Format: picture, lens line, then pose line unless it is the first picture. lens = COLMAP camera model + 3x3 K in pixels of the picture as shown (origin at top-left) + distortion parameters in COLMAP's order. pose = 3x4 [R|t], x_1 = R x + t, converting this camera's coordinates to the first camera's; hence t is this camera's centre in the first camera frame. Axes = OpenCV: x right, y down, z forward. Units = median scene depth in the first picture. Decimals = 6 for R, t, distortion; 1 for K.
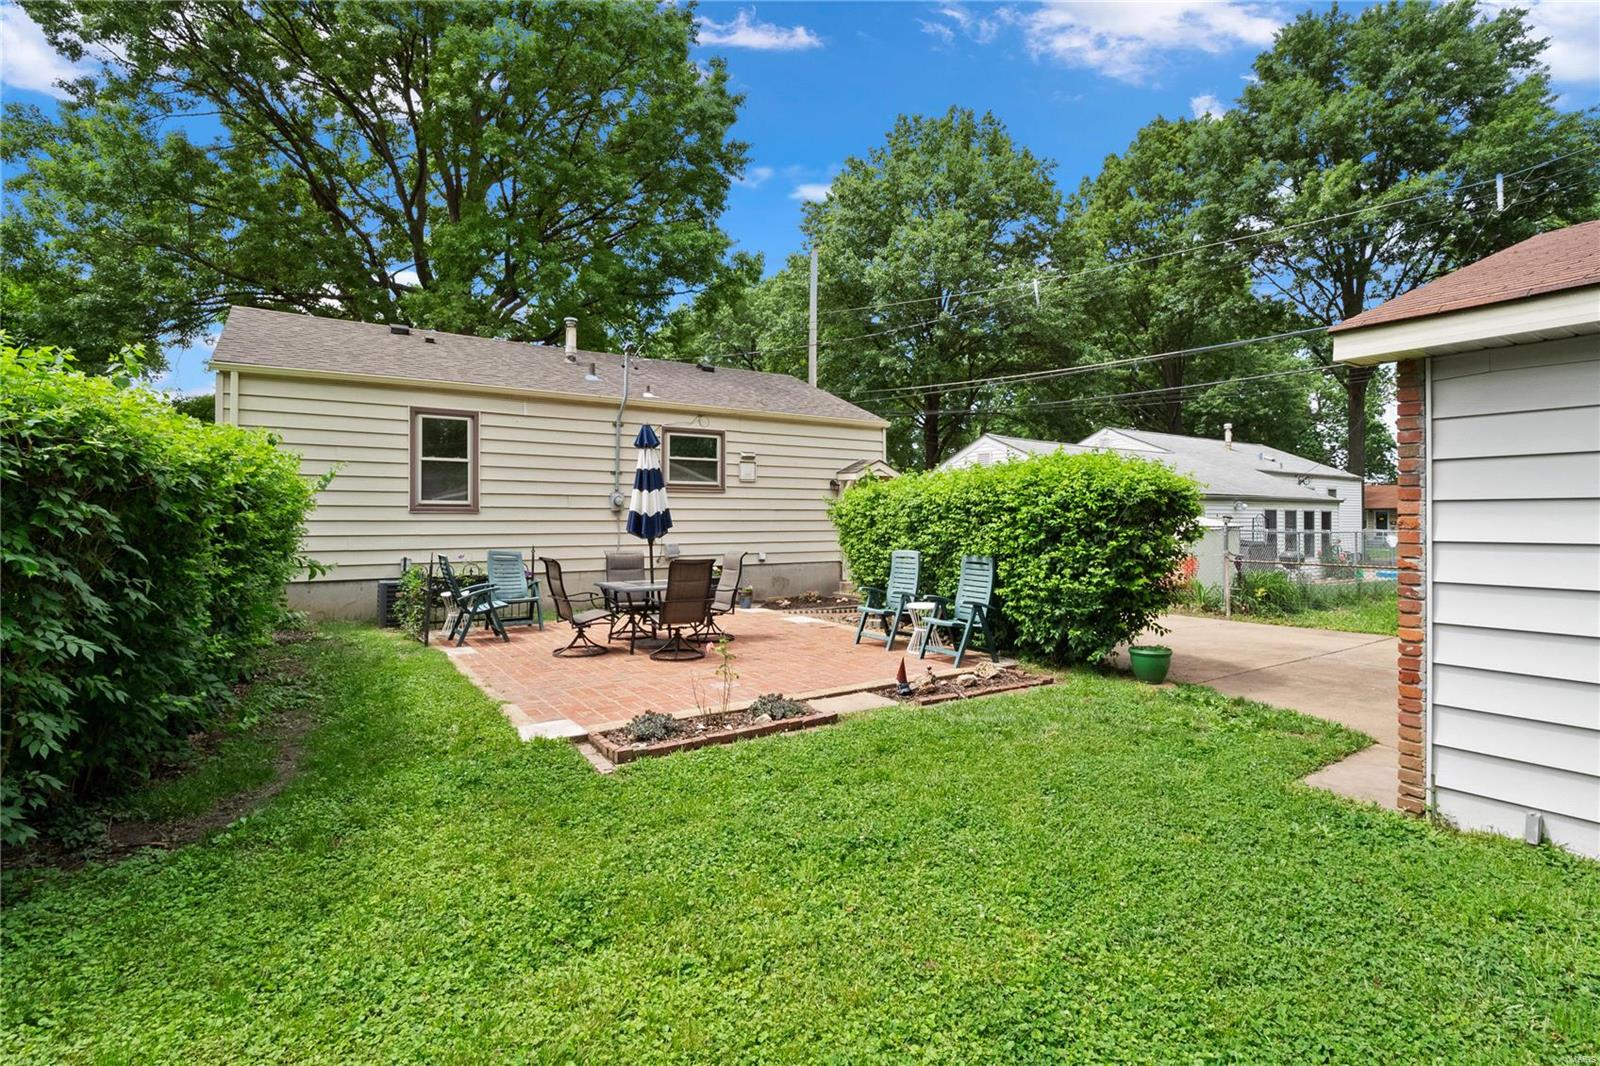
lens RADIAL K [[762.5, 0, 802.3], [0, 762.5, 529.6], [0, 0, 1]] dist [-0.003433, -0.000187]
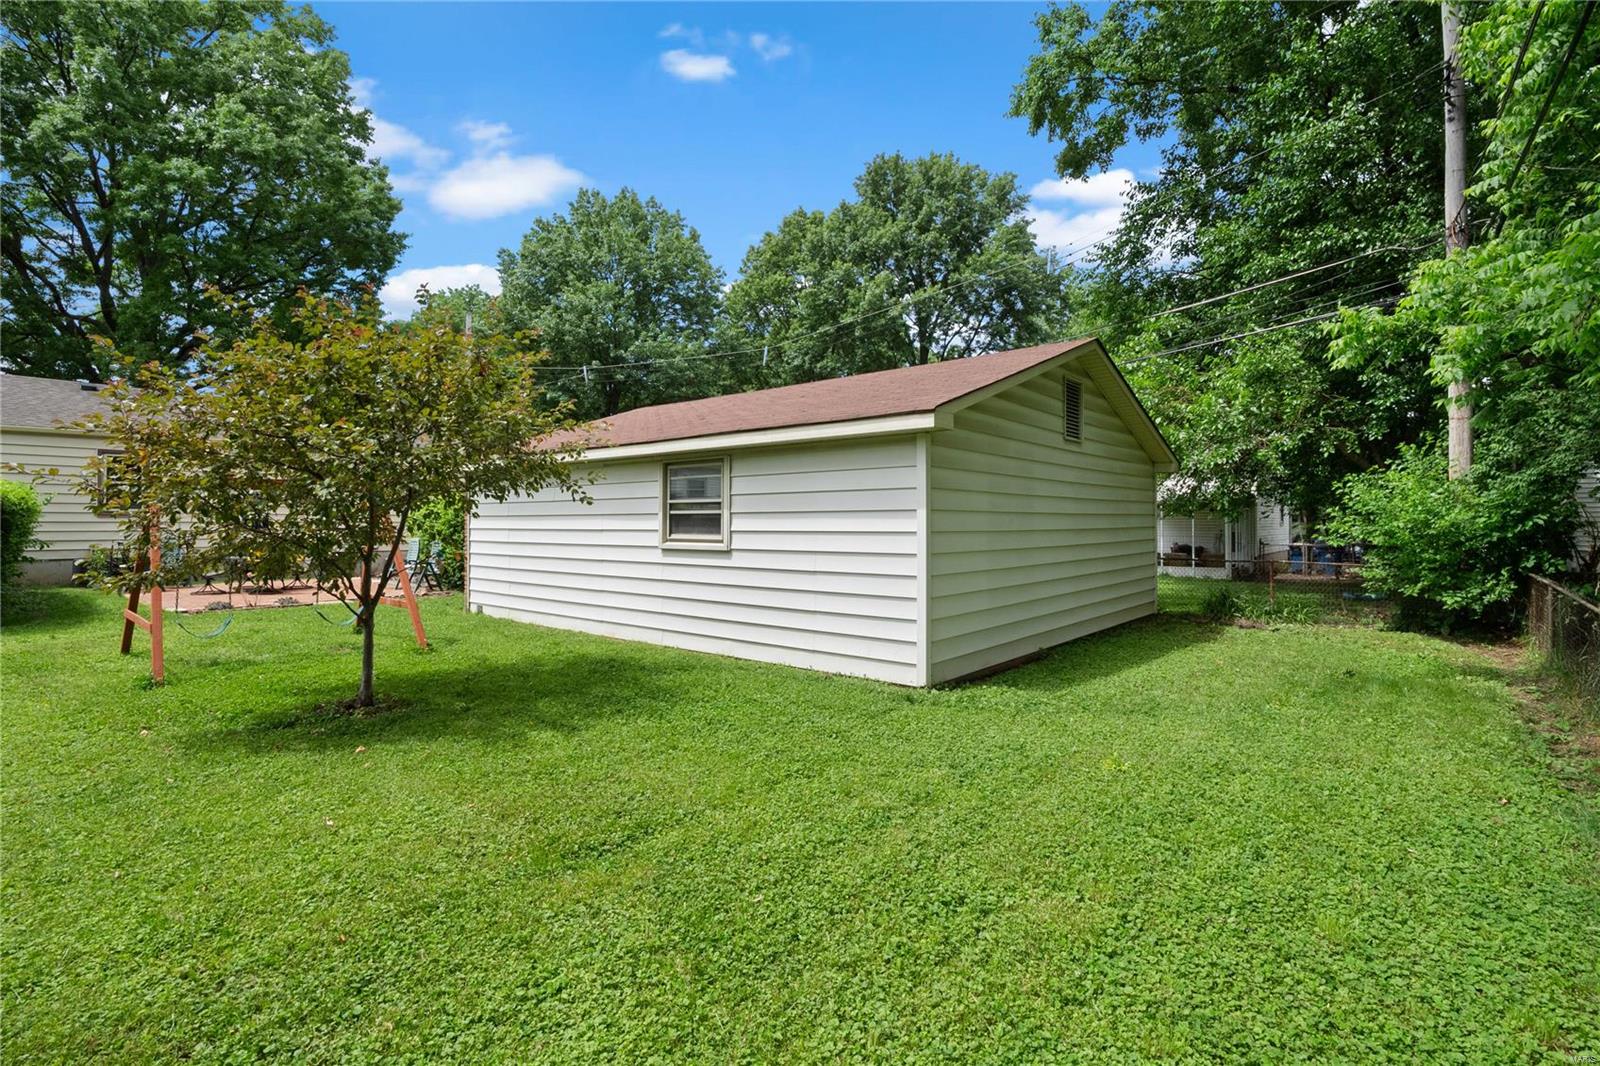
lens RADIAL K [[762.5, 0, 797.1], [0, 762.5, 527.2], [0, 0, 1]] dist [-0.003433, -0.000187]
pose [[0.963296, 0.001057, 0.268440, 0.162573], [0.000434, 0.999985, -0.005496, 0.003669], [-0.268442, 0.005411, 0.963281, -0.319990]]
